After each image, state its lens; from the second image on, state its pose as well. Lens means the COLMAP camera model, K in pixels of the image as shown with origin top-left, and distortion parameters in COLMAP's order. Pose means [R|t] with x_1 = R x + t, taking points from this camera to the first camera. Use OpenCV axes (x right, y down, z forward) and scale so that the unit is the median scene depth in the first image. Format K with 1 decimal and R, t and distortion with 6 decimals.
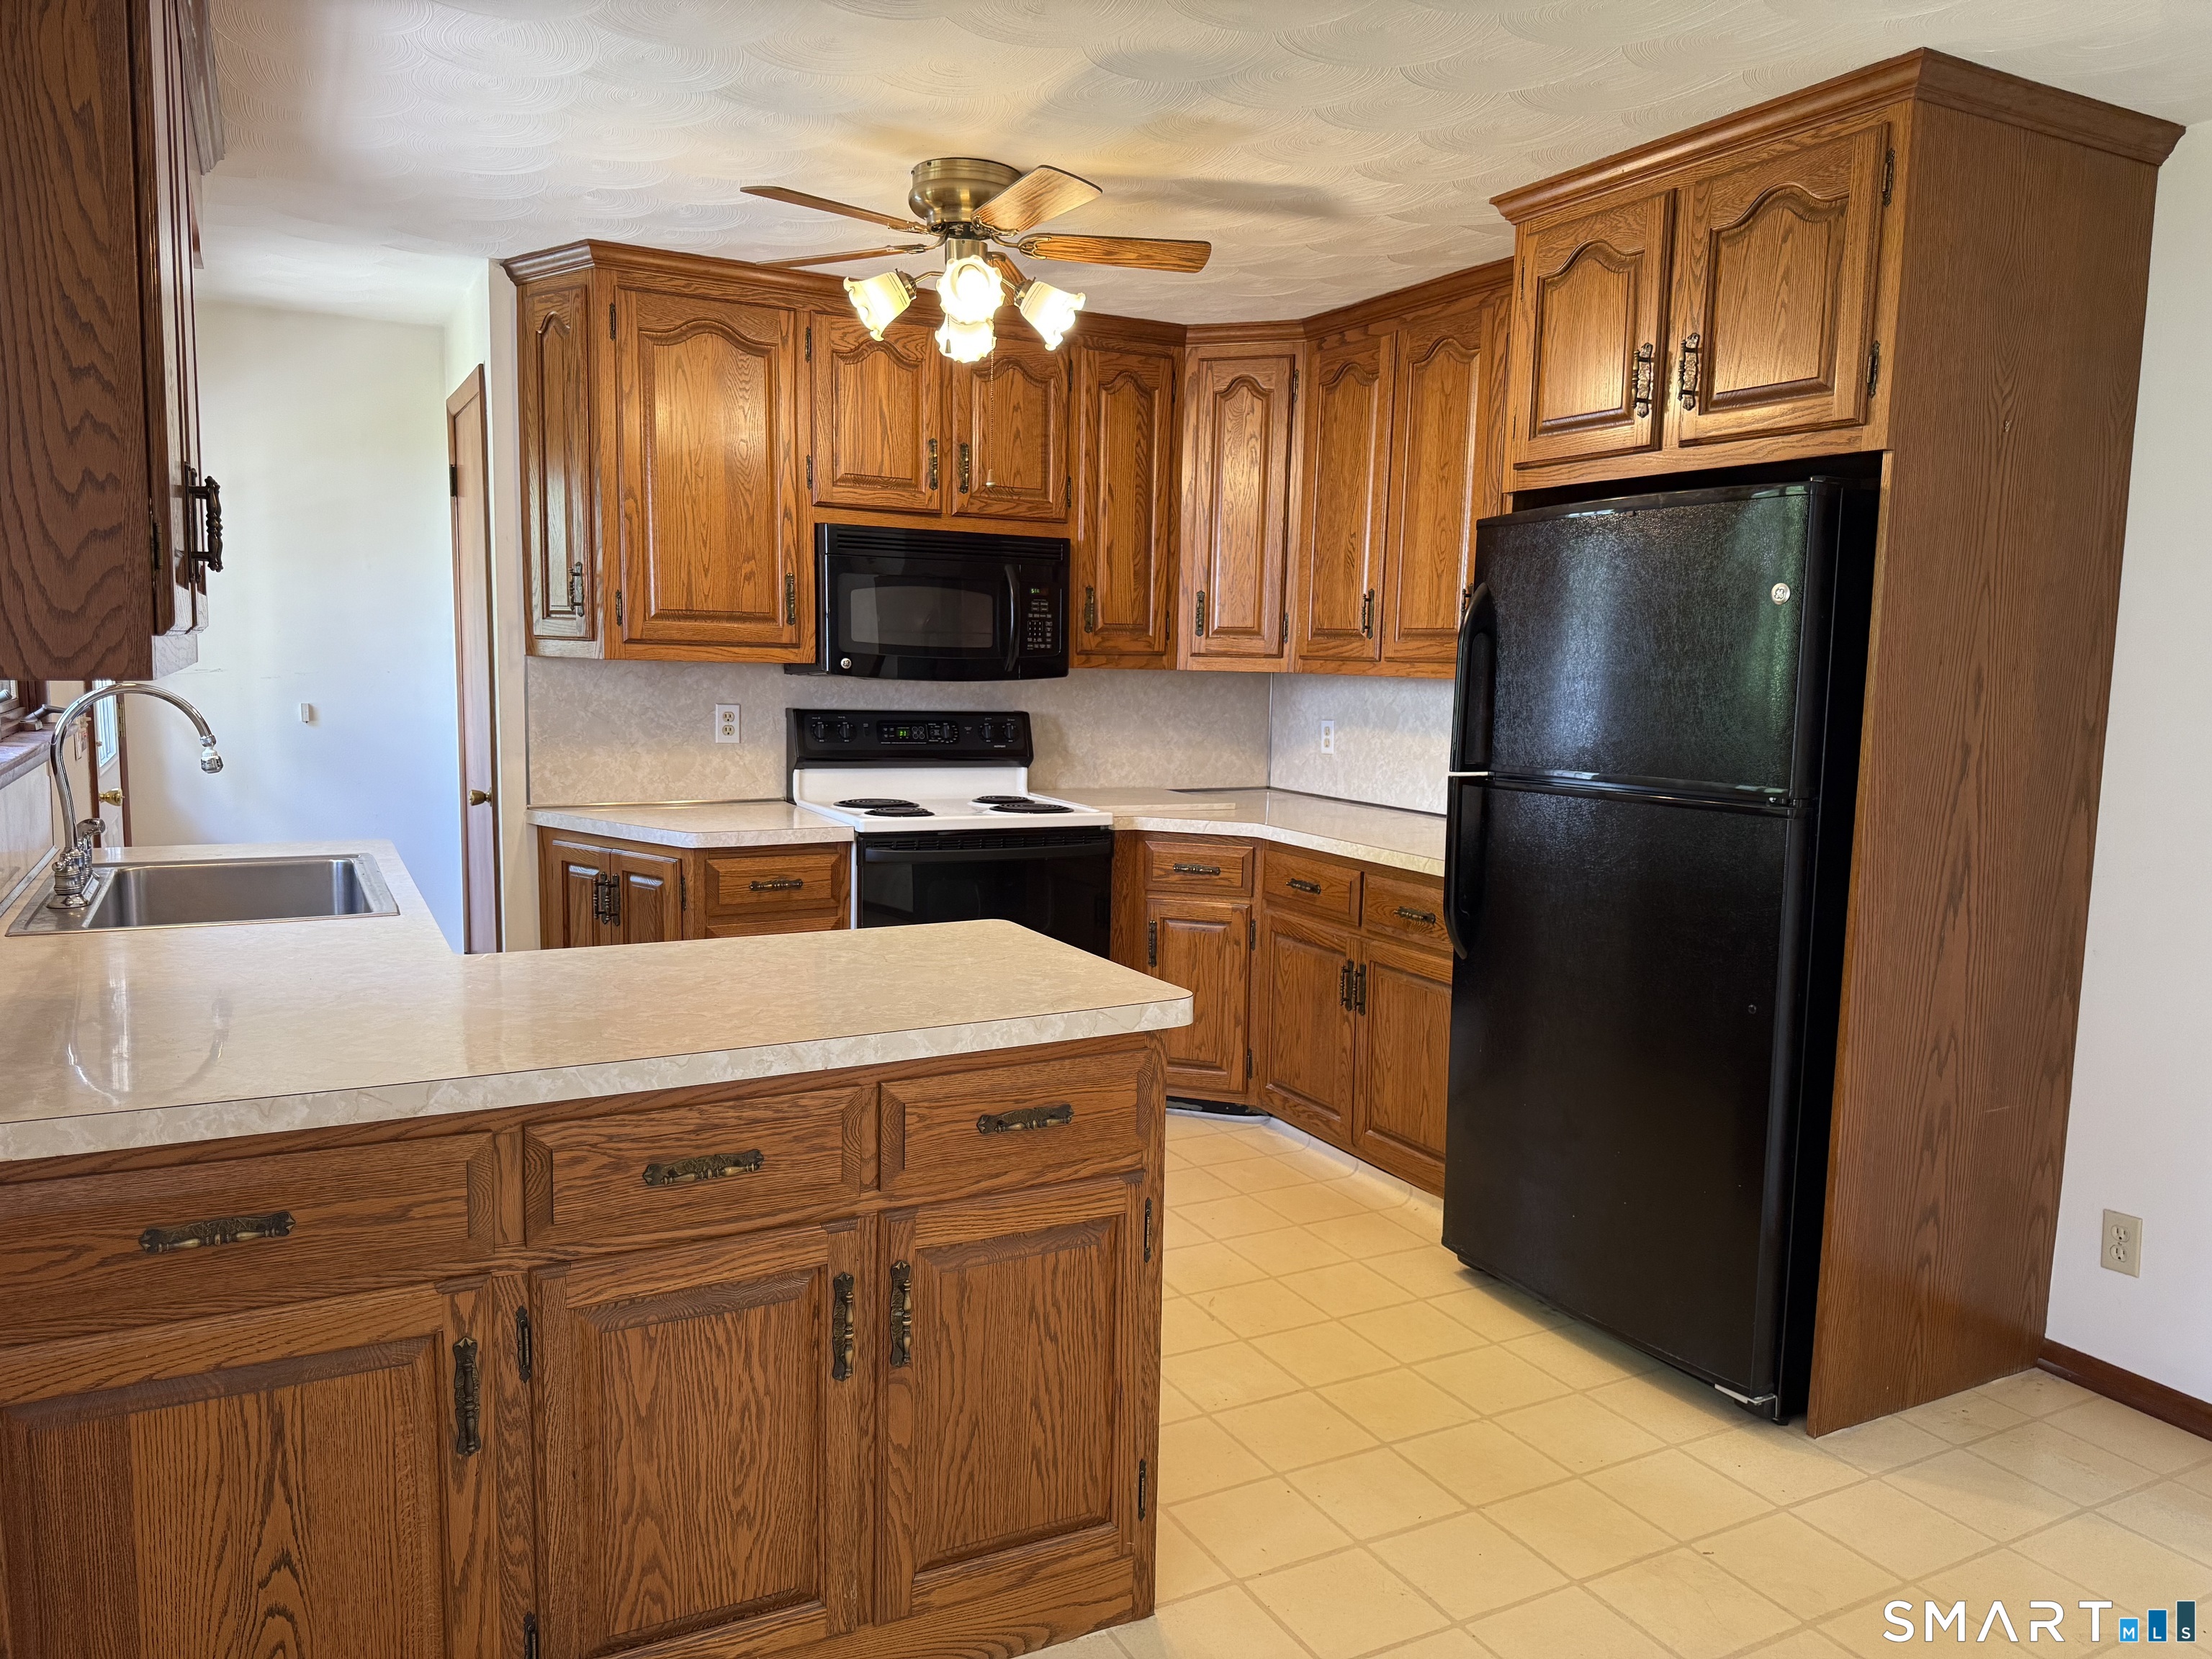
lens RADIAL K [[1554.0, 0, 1104.5], [0, 1554.0, 835.0], [0, 0, 1]] dist [0.048261, -0.055698]
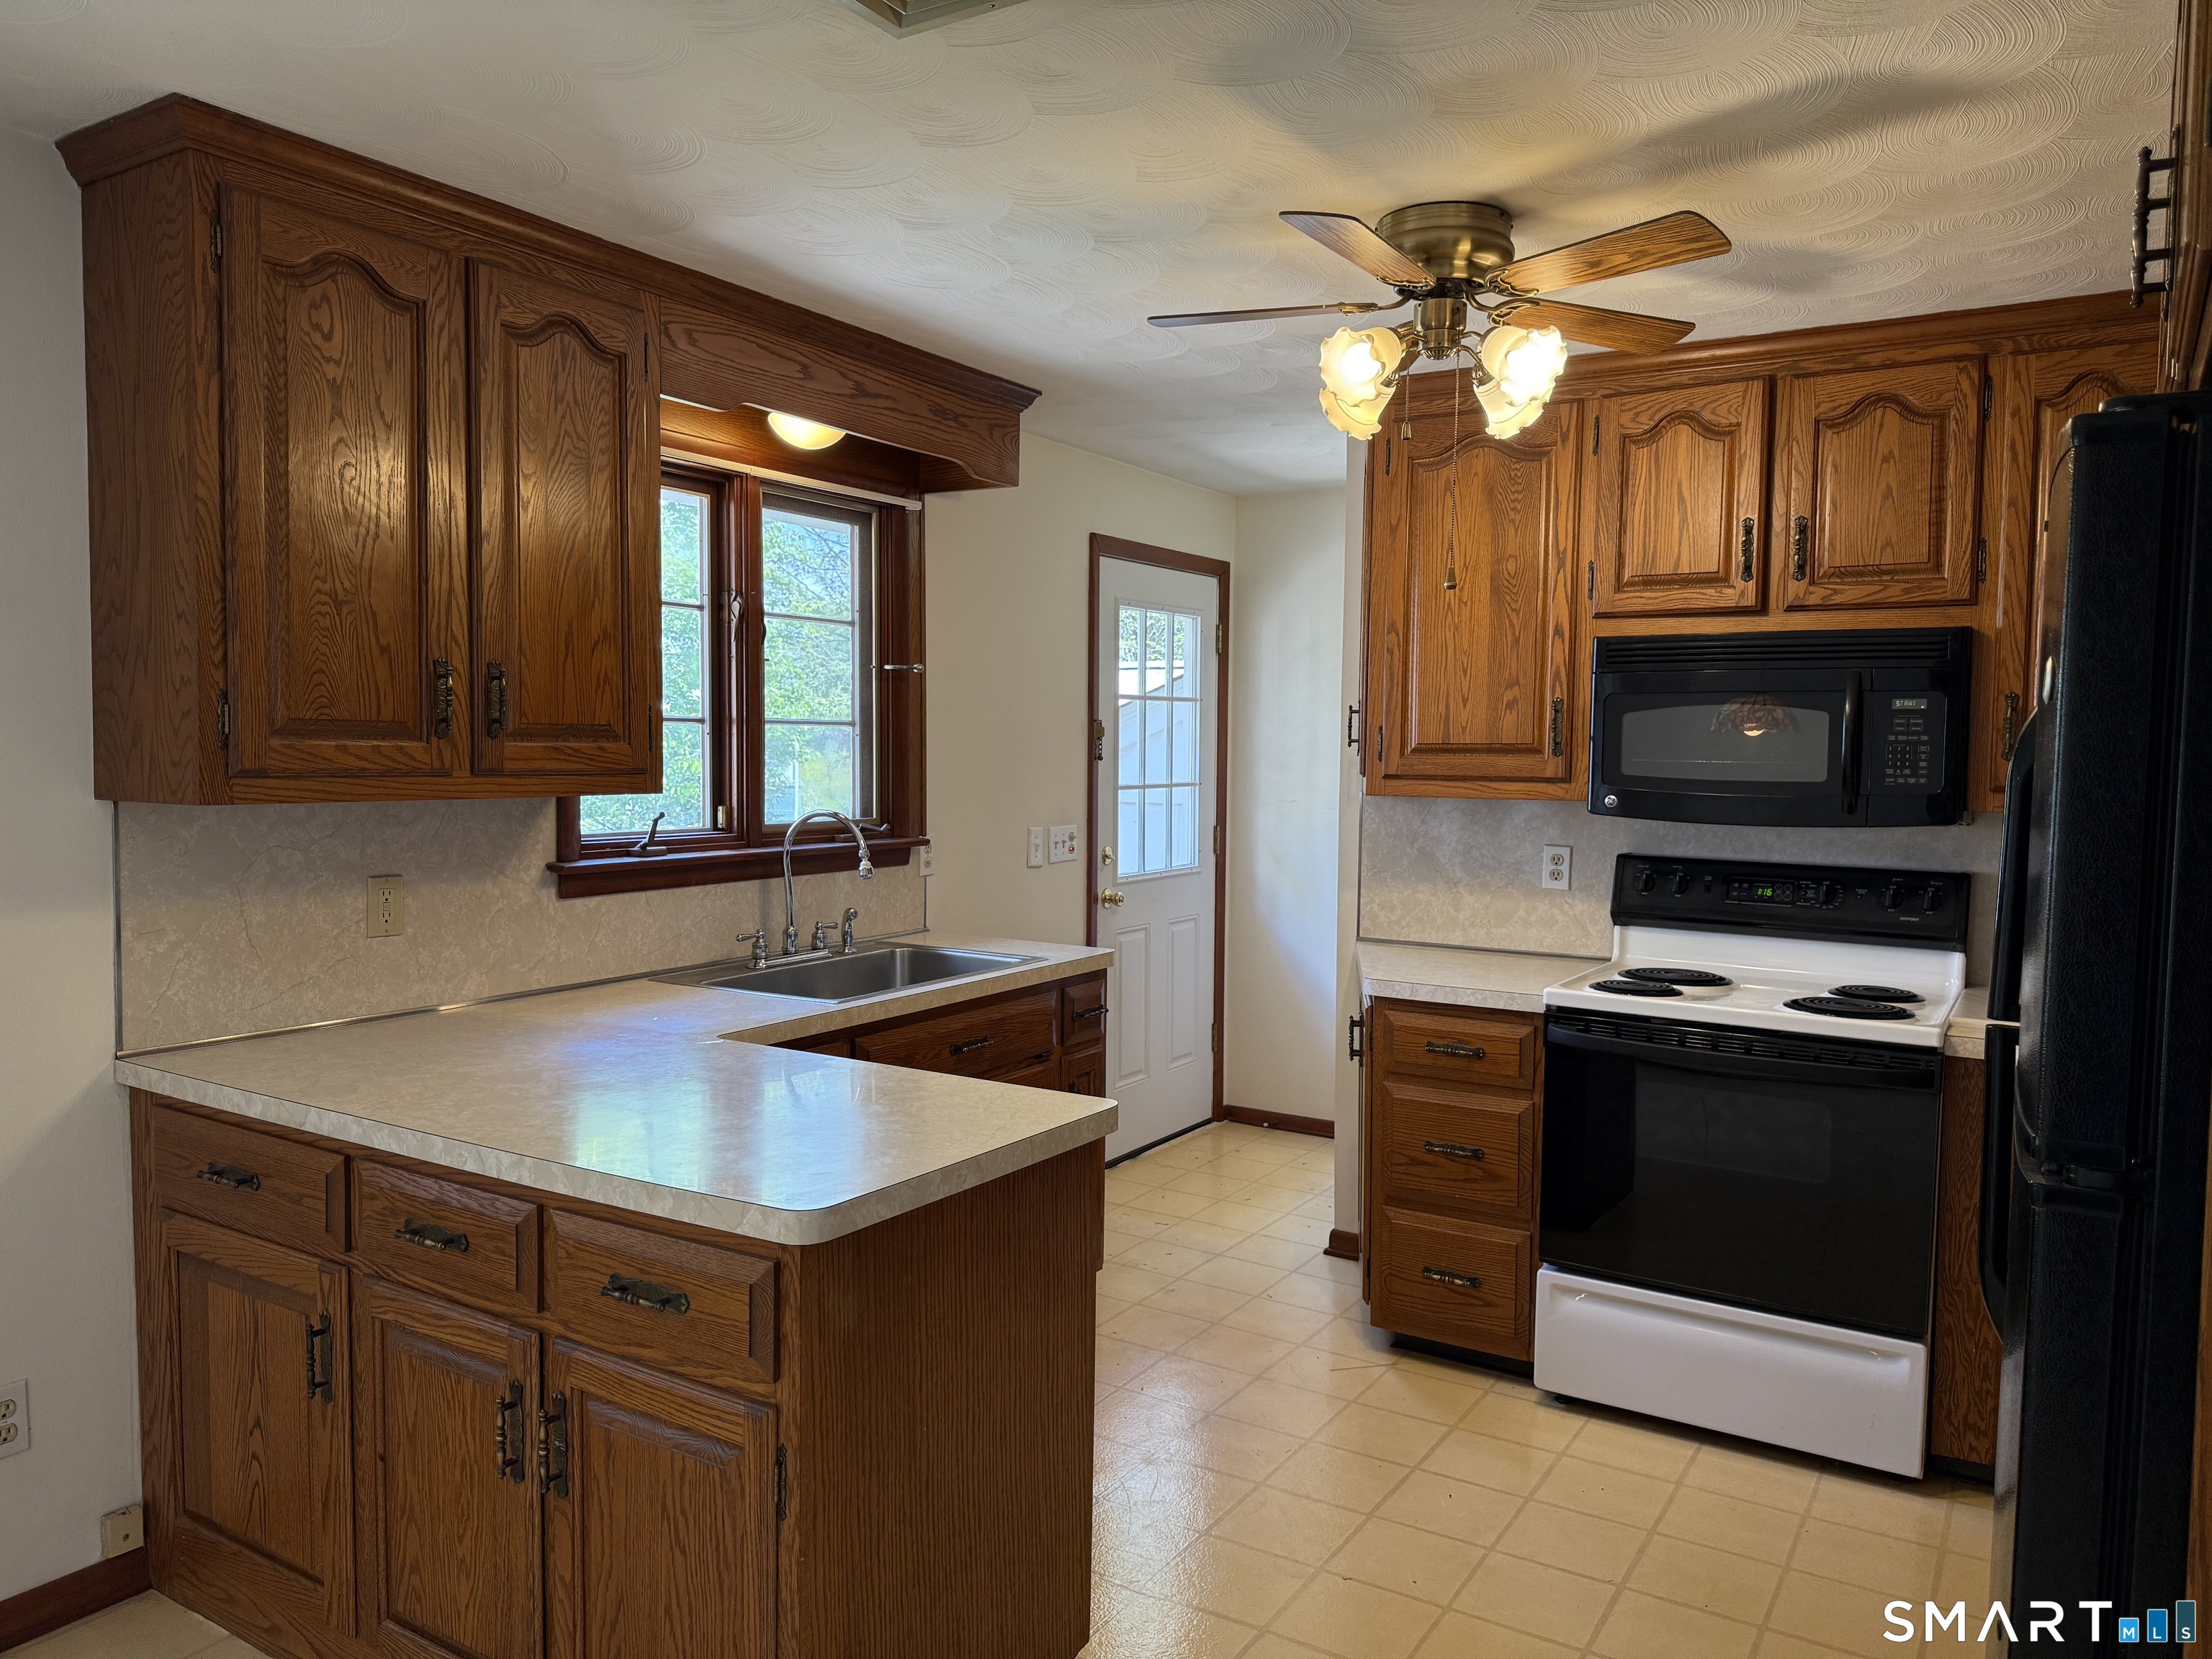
lens RADIAL K [[1554.0, 0, 1107.8], [0, 1554.0, 831.3], [0, 0, 1]] dist [0.048261, -0.055698]
pose [[0.499868, 0.032228, -0.865502, 0.608940], [-0.105357, 0.994149, -0.023830, -0.066696], [0.859670, 0.103099, 0.500338, 0.506436]]
